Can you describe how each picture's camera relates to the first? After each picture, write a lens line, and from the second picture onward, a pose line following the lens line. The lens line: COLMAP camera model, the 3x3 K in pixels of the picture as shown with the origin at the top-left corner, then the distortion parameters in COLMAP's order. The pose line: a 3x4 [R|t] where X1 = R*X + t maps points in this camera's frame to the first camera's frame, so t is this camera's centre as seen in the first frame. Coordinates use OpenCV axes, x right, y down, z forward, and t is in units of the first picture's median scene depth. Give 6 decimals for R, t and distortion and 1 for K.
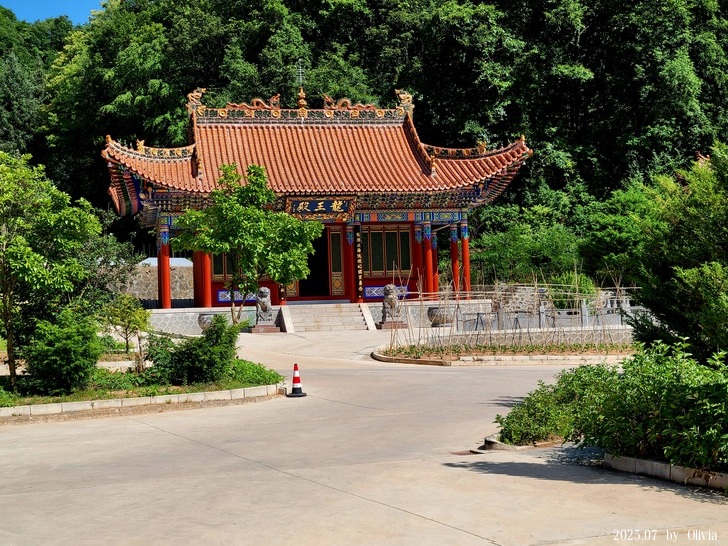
lens RADIAL K [[593.8, 0, 364.0], [0, 593.8, 271.8], [0, 0, 1]] dist [-0.000999, -0.004511]
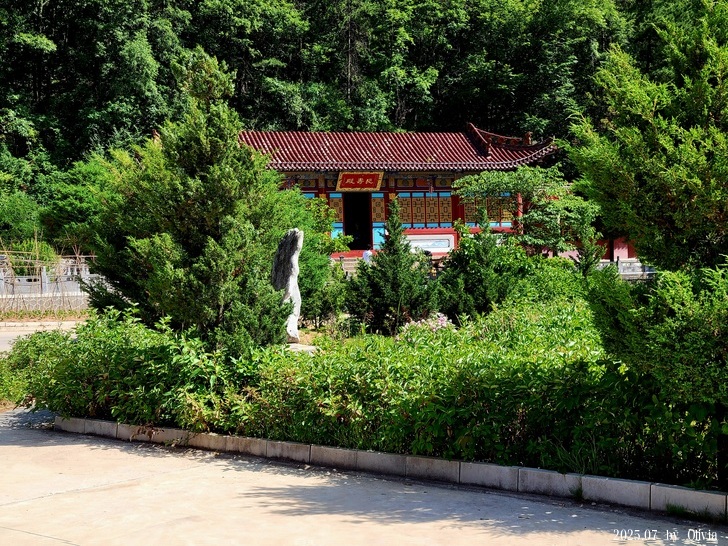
lens RADIAL K [[593.8, 0, 363.9], [0, 593.8, 274.3], [0, 0, 1]] dist [-0.000999, -0.004511]
pose [[0.958085, 0.018086, 0.285911, 0.619282], [-0.019901, 0.999796, 0.003445, 0.046142], [-0.285791, -0.008991, 0.958250, -0.135065]]
